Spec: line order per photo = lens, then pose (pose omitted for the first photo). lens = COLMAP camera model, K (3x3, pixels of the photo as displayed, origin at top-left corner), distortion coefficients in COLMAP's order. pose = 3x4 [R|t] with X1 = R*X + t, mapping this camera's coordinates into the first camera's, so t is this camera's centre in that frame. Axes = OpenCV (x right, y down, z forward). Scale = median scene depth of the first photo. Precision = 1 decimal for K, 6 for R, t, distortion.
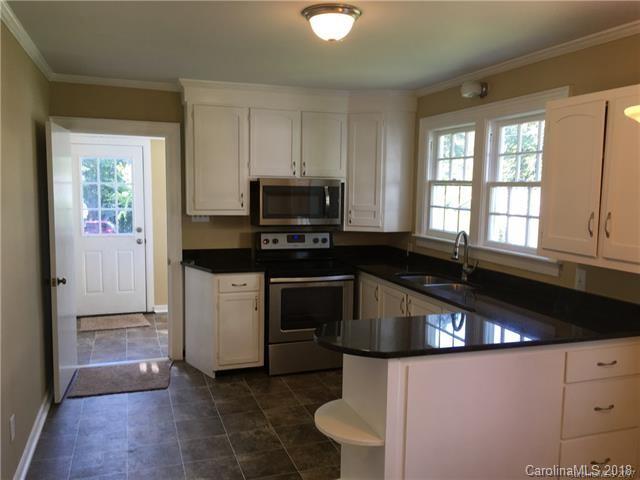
lens RADIAL K [[548.1, 0, 322.7], [0, 548.1, 244.8], [0, 0, 1]] dist [0.048051, -0.040929]
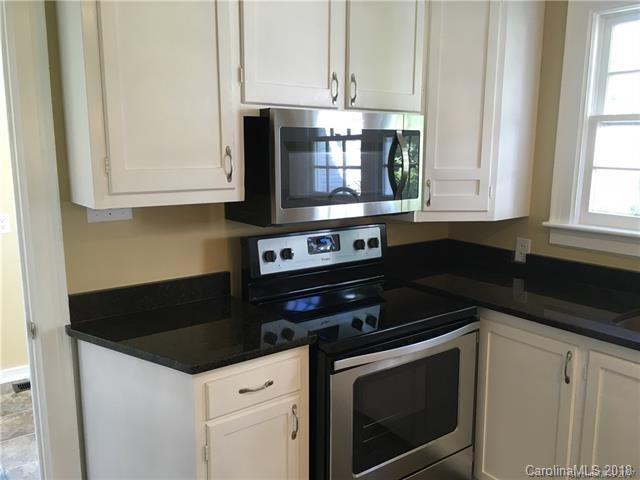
lens RADIAL K [[548.1, 0, 320.3], [0, 548.1, 243.3], [0, 0, 1]] dist [0.048051, -0.040929]
pose [[0.951369, -0.065501, 0.301009, -0.203615], [0.043814, 0.995971, 0.078247, -0.051458], [-0.304921, -0.061254, 0.950406, 0.583919]]
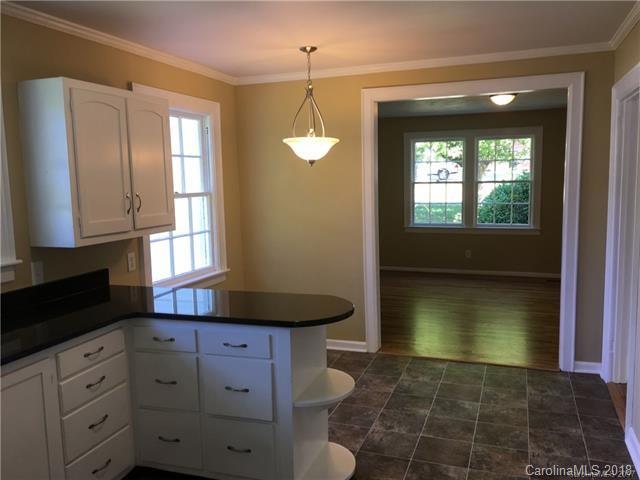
lens RADIAL K [[548.1, 0, 320.7], [0, 548.1, 239.7], [0, 0, 1]] dist [0.048051, -0.040929]
pose [[-0.772593, -0.069799, 0.631054, -0.322492], [0.084092, 0.973932, 0.210677, -0.097989], [-0.629308, 0.215834, -0.746583, 0.920024]]
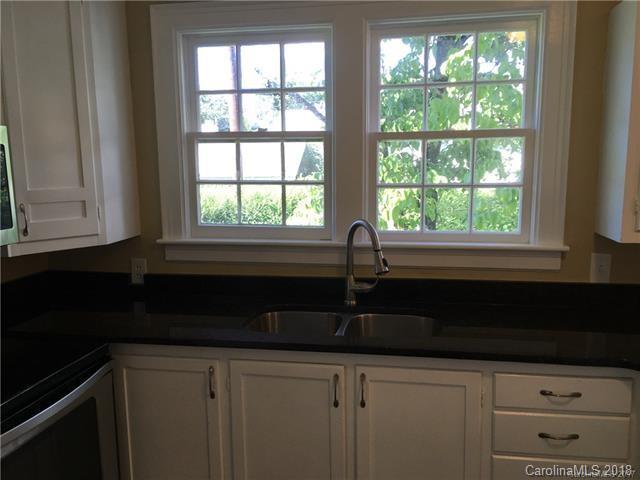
lens RADIAL K [[548.1, 0, 324.3], [0, 548.1, 243.0], [0, 0, 1]] dist [0.048051, -0.040929]
pose [[0.486997, -0.151764, 0.860117, -0.205436], [0.112370, 0.987490, 0.110615, -0.057303], [-0.866145, 0.042782, 0.497959, 0.633714]]
